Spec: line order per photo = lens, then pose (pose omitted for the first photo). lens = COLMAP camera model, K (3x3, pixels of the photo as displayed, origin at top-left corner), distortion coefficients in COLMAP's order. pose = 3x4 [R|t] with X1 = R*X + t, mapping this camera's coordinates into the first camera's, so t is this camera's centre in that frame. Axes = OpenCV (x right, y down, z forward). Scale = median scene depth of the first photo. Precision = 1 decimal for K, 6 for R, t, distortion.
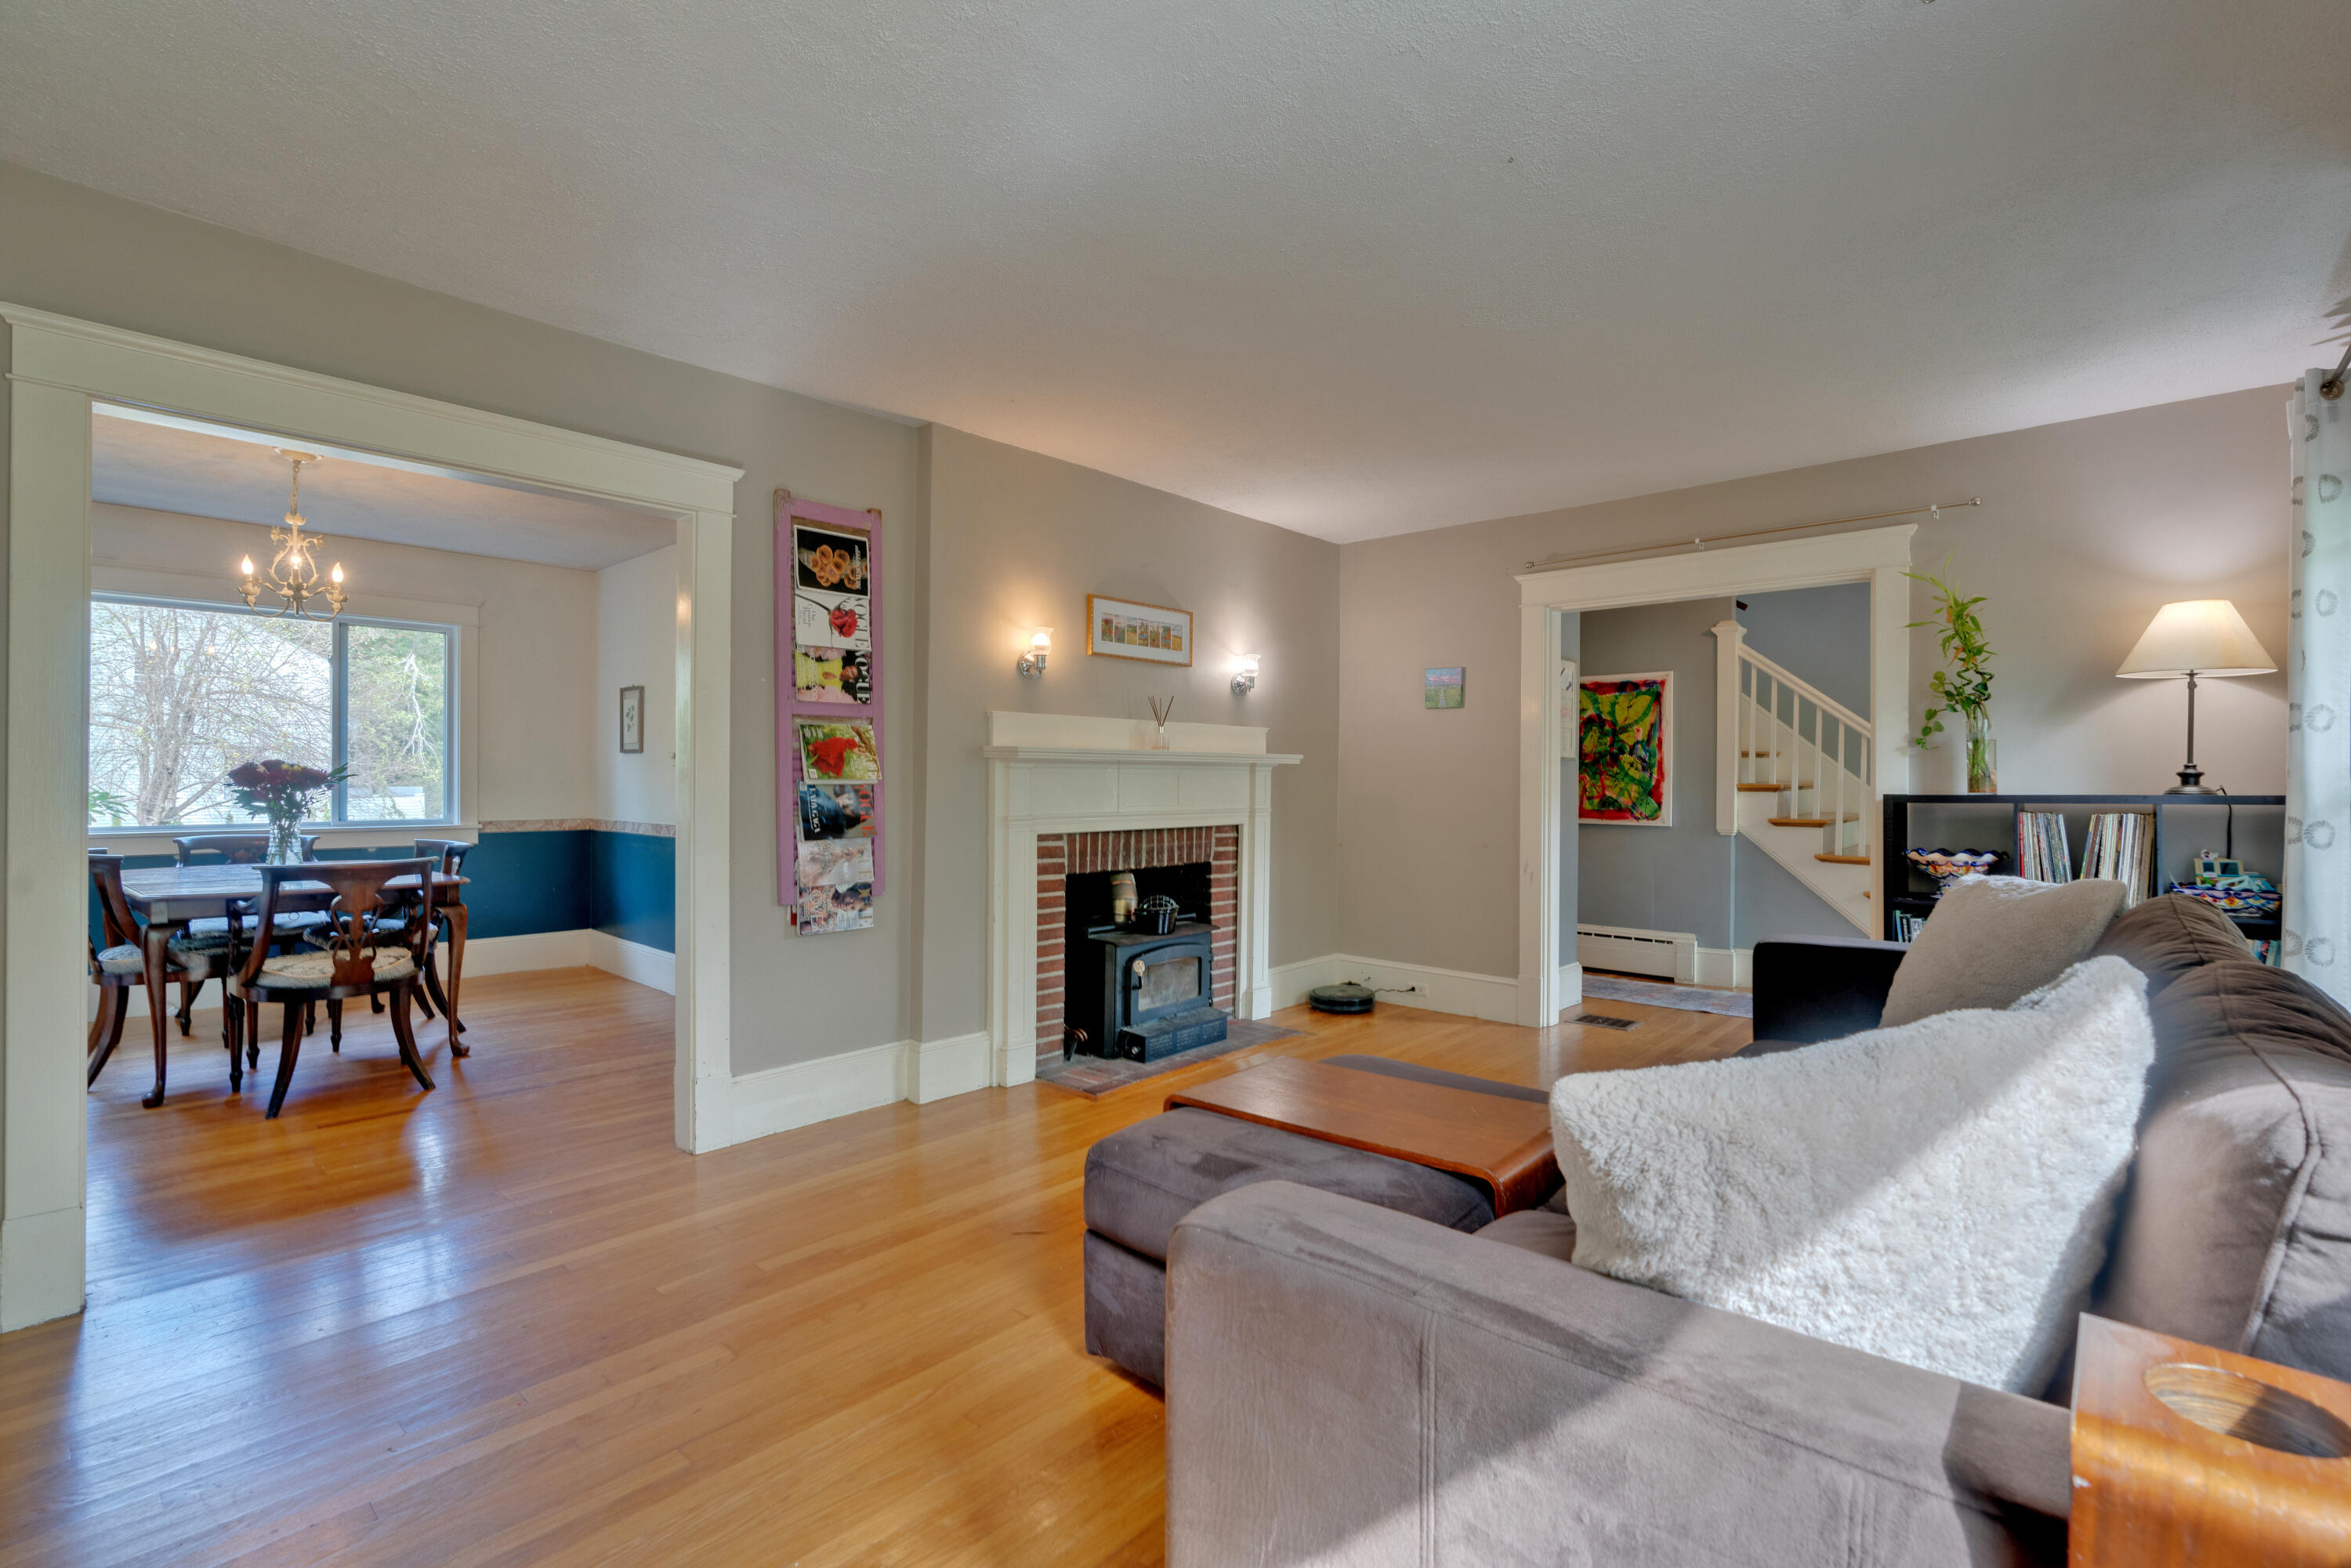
lens RADIAL K [[1069.4, 0, 1190.4], [0, 1069.4, 777.1], [0, 0, 1]] dist [-0.000780, 0.001112]
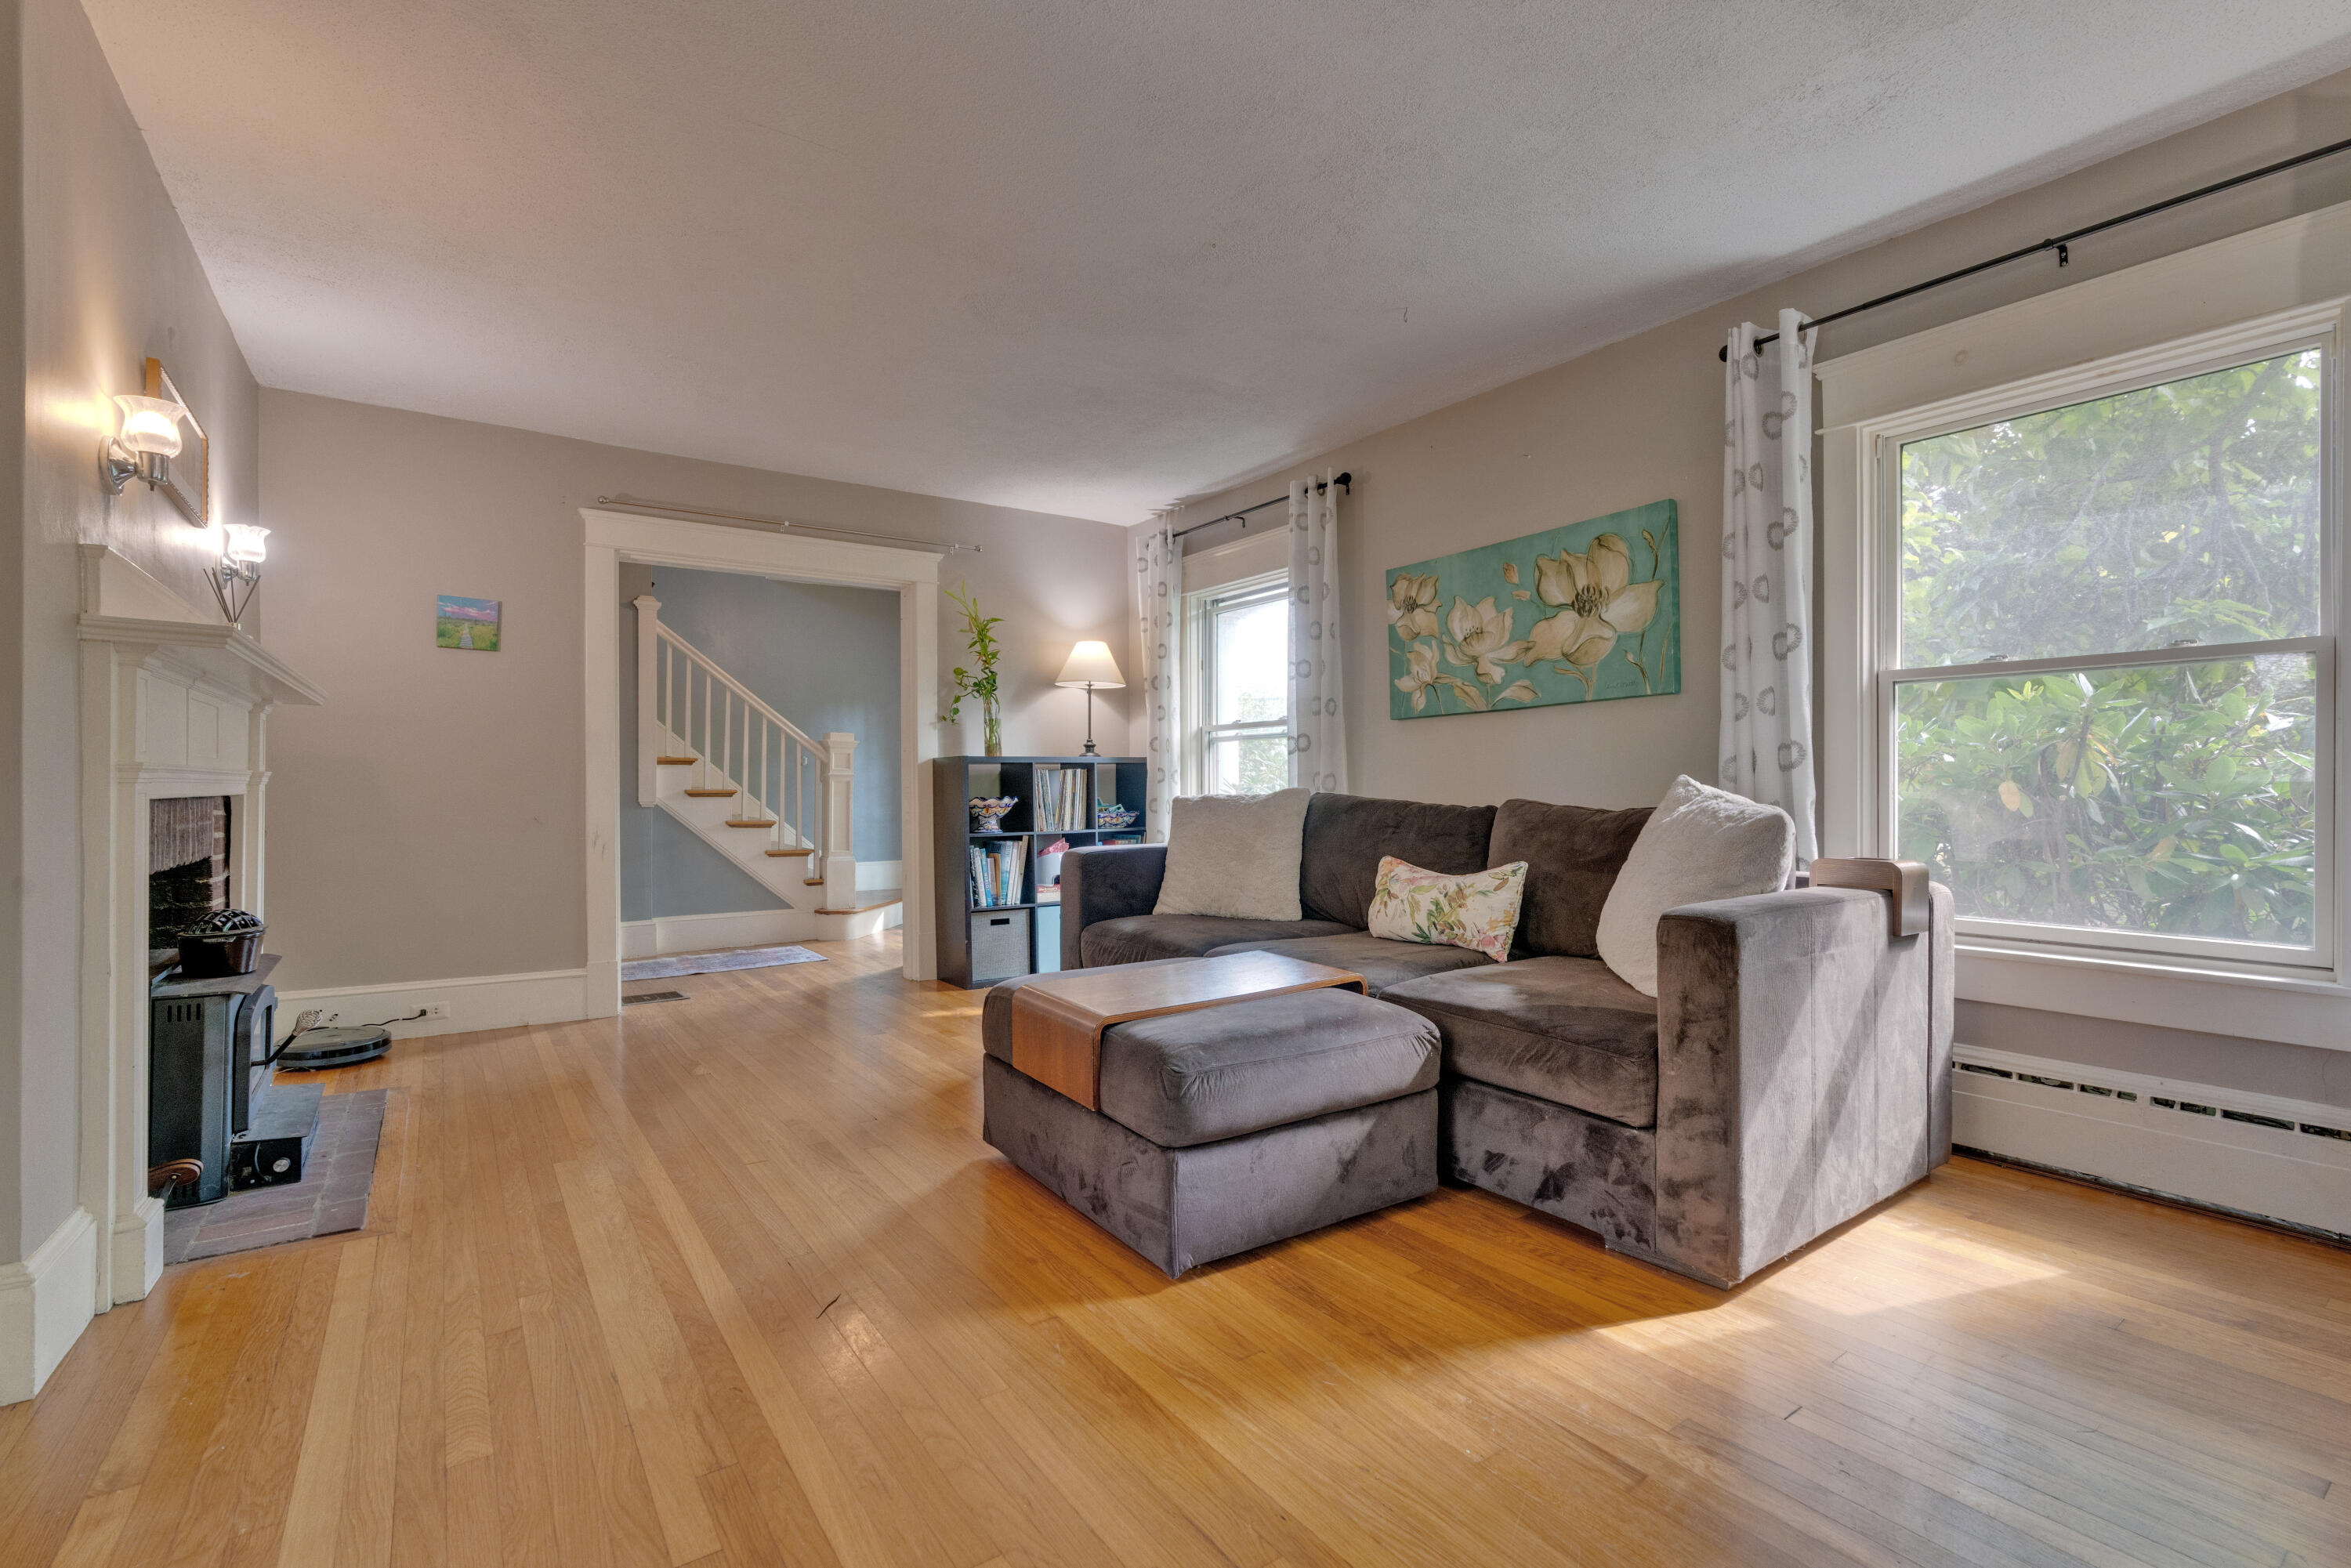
lens RADIAL K [[1069.4, 0, 1172.7], [0, 1069.4, 788.1], [0, 0, 1]] dist [-0.000780, 0.001112]
pose [[0.239537, -0.004622, 0.970876, -0.522778], [0.001742, 0.999989, 0.004331, 0.046245], [-0.970886, 0.000654, 0.239542, 0.389770]]
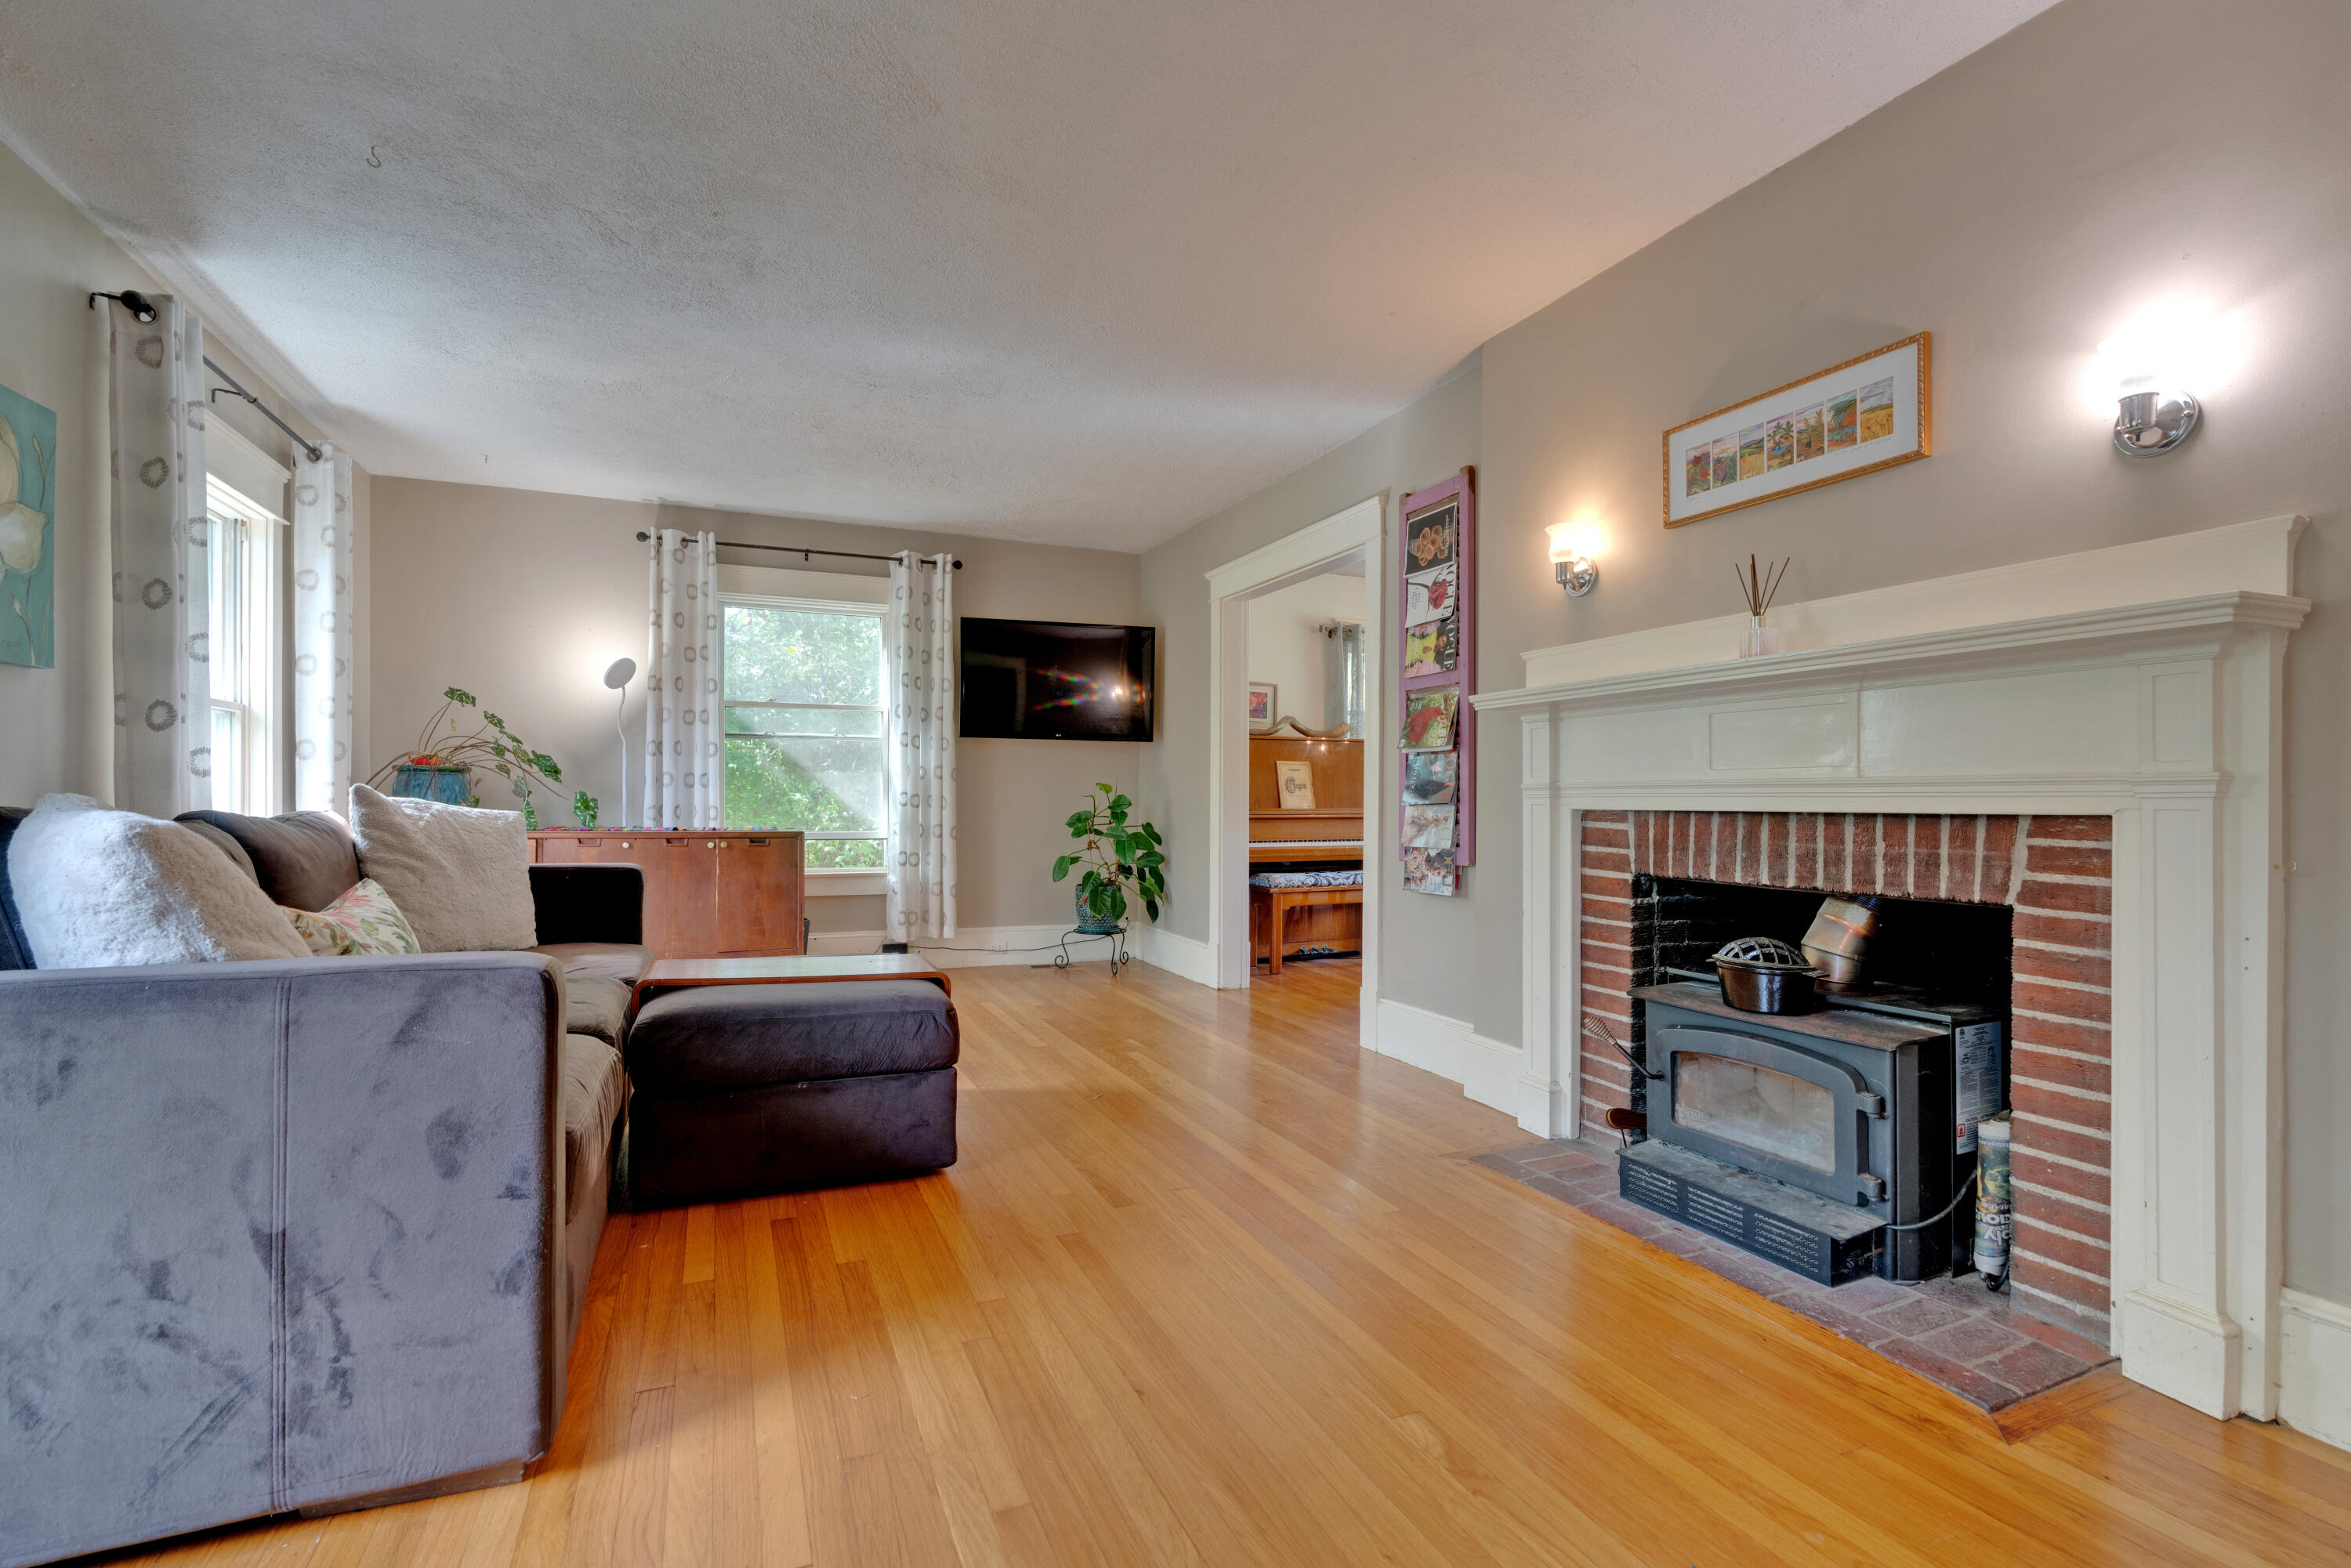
lens RADIAL K [[1069.4, 0, 1171.0], [0, 1069.4, 792.1], [0, 0, 1]] dist [-0.000780, 0.001112]
pose [[-0.429799, -0.013937, -0.902817, 0.621149], [-0.006912, 0.999902, -0.012145, 0.052077], [0.902898, 0.001021, -0.429853, 1.055618]]
